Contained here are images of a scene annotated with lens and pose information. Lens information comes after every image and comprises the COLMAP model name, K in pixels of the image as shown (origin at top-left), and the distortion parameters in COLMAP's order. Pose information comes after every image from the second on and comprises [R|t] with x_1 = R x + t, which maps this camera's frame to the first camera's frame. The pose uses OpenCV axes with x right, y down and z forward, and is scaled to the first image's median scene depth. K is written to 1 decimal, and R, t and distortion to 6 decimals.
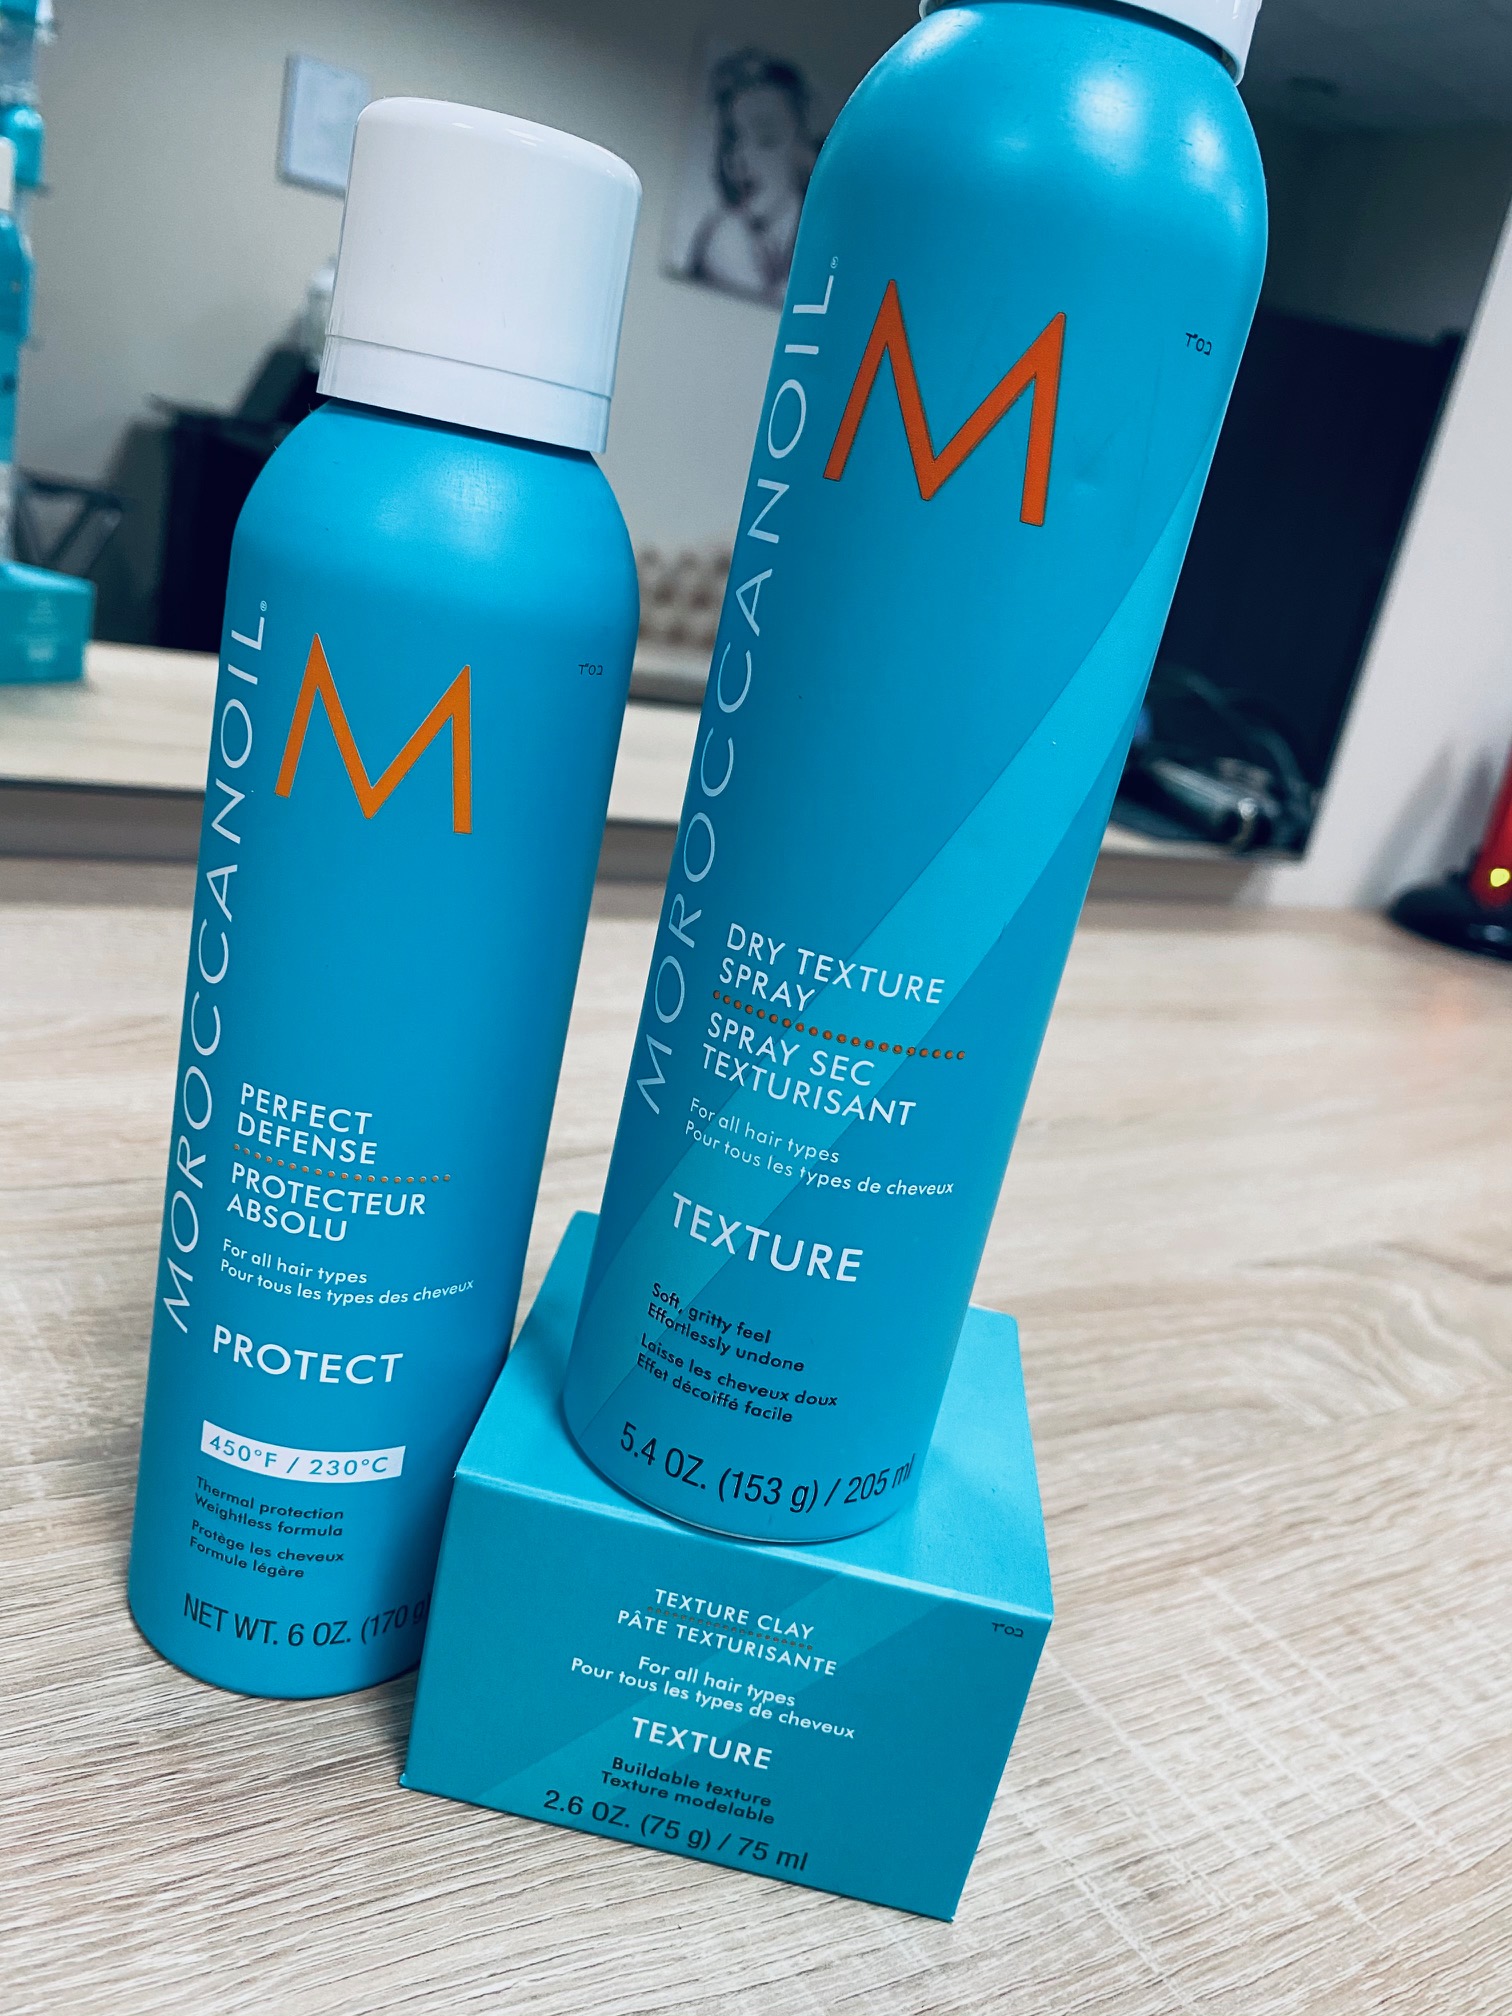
lens RADIAL K [[1583.7, 0, 760.5], [0, 1583.7, 1020.4], [0, 0, 1]] dist [-0.013557, 0.000920]
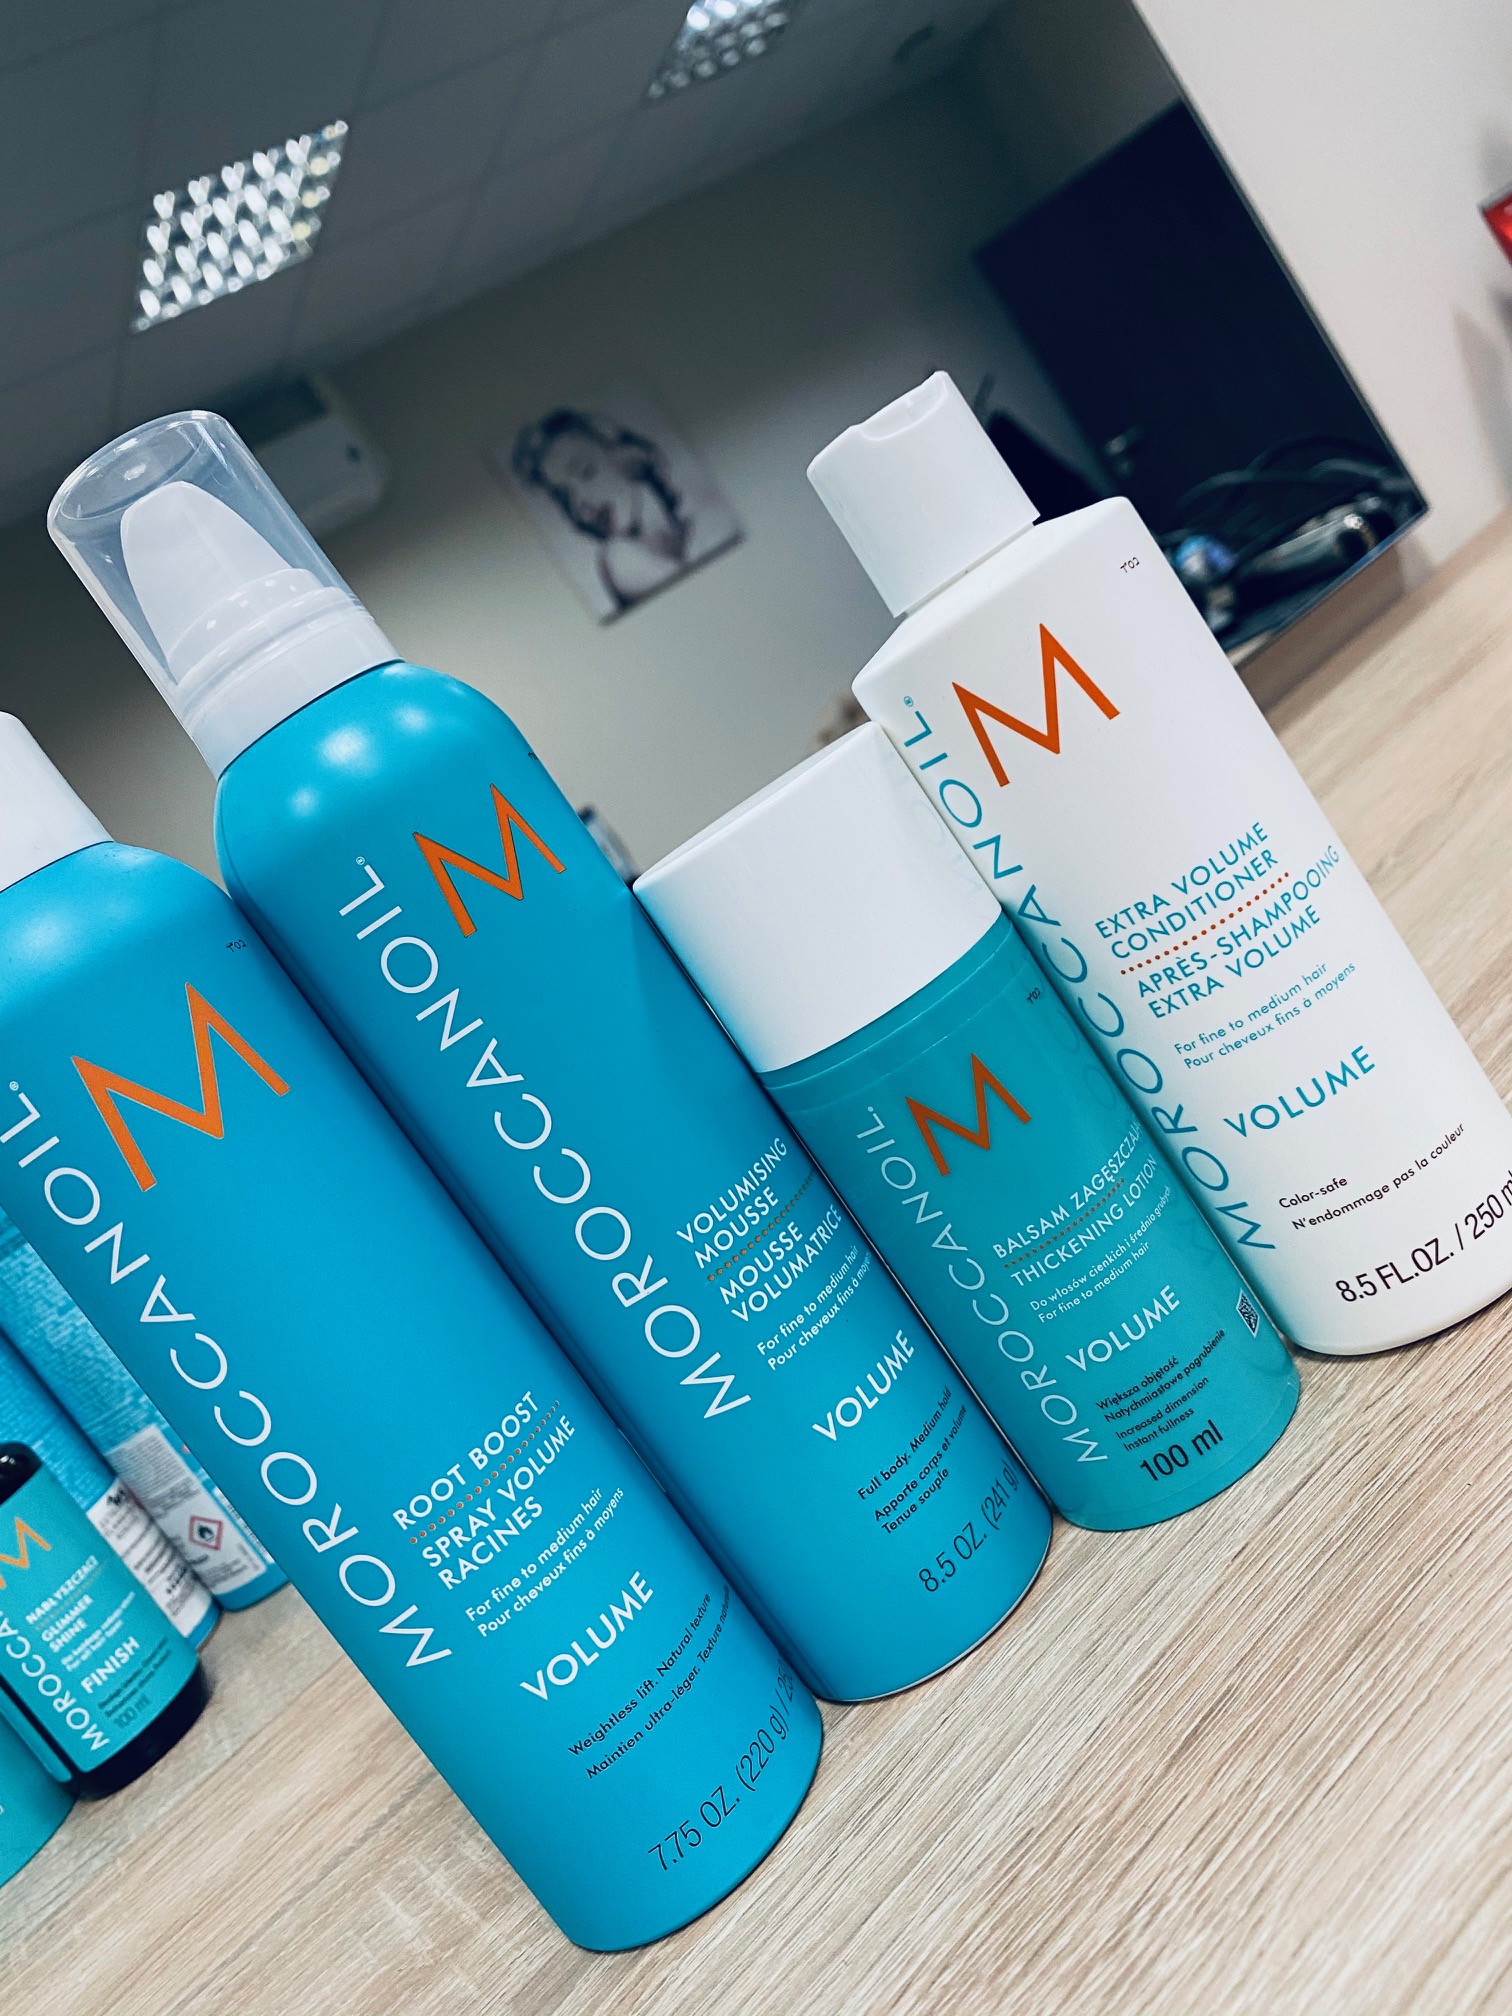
lens RADIAL K [[1583.7, 0, 761.7], [0, 1583.7, 1012.8], [0, 0, 1]] dist [-0.013557, 0.000920]
pose [[0.697395, -0.698950, -0.158462, 0.004158], [0.668242, 0.714070, -0.208700, 0.152567], [0.259024, 0.039656, 0.965057, -0.025174]]
